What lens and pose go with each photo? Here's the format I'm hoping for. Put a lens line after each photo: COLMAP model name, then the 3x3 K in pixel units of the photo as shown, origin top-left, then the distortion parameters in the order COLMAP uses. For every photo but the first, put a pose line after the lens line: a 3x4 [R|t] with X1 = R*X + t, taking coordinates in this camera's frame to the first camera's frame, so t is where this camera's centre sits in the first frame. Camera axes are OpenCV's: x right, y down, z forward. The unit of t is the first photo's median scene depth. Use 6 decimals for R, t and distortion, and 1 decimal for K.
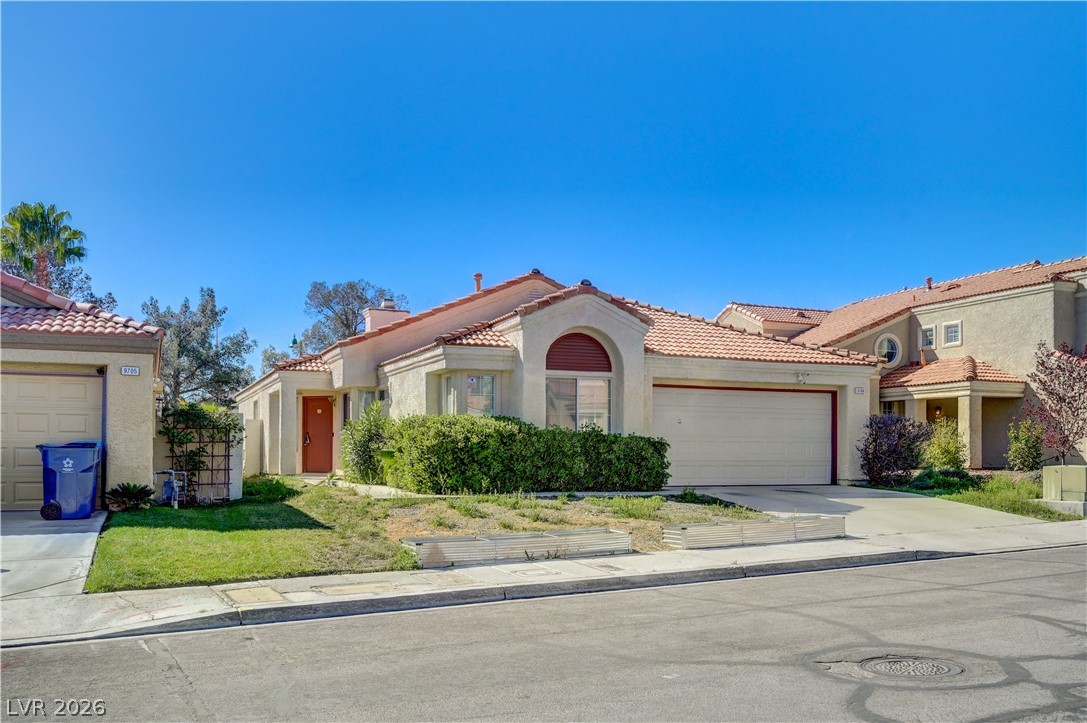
lens RADIAL K [[955.2, 0, 543.5], [0, 955.2, 361.5], [0, 0, 1]] dist [-0.003490, -0.002756]
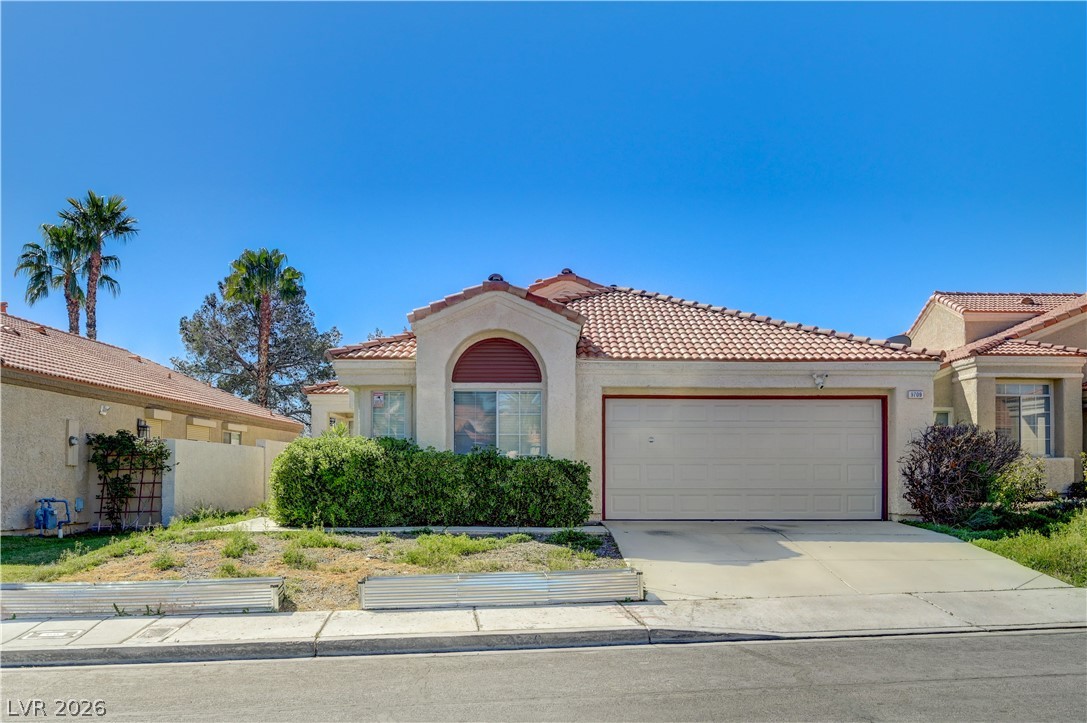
lens RADIAL K [[955.2, 0, 543.5], [0, 955.2, 361.5], [0, 0, 1]] dist [-0.003490, -0.002756]
pose [[0.926677, -0.046718, -0.372943, 0.395066], [0.038874, 0.998837, -0.028528, 0.017243], [0.373842, 0.011938, 0.927415, 0.232990]]
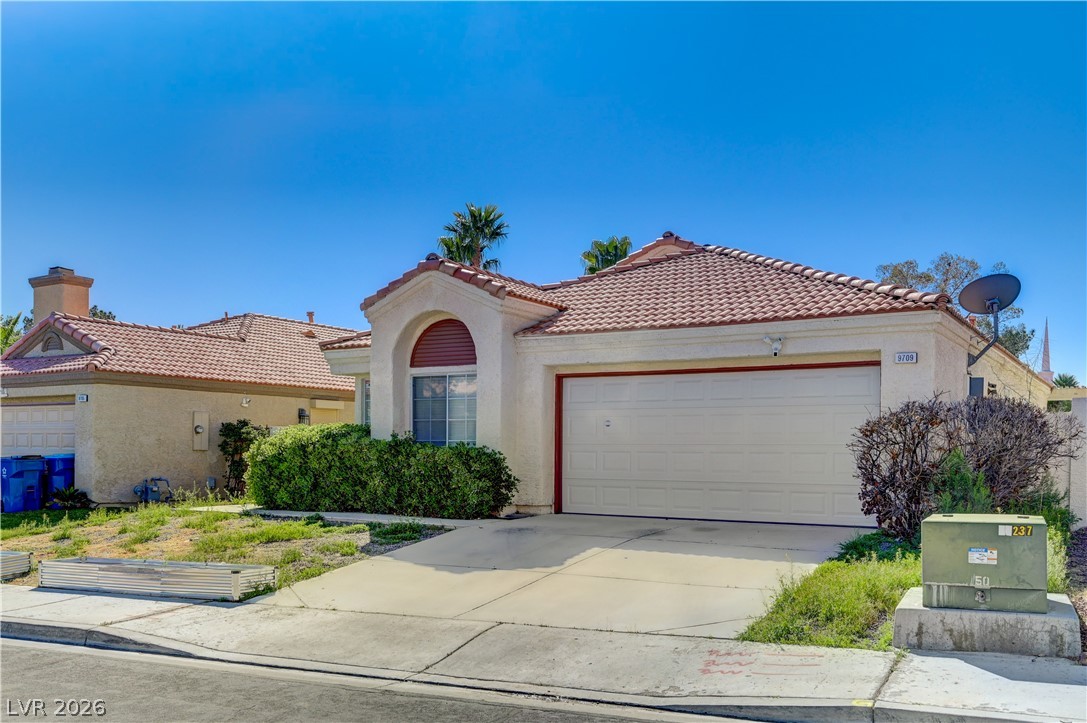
lens RADIAL K [[955.2, 0, 543.5], [0, 955.2, 361.5], [0, 0, 1]] dist [-0.003490, -0.002756]
pose [[0.583377, -0.075569, -0.808678, 0.749452], [0.074160, 0.996459, -0.039619, 0.045038], [0.808809, -0.036859, 0.586915, 0.596942]]
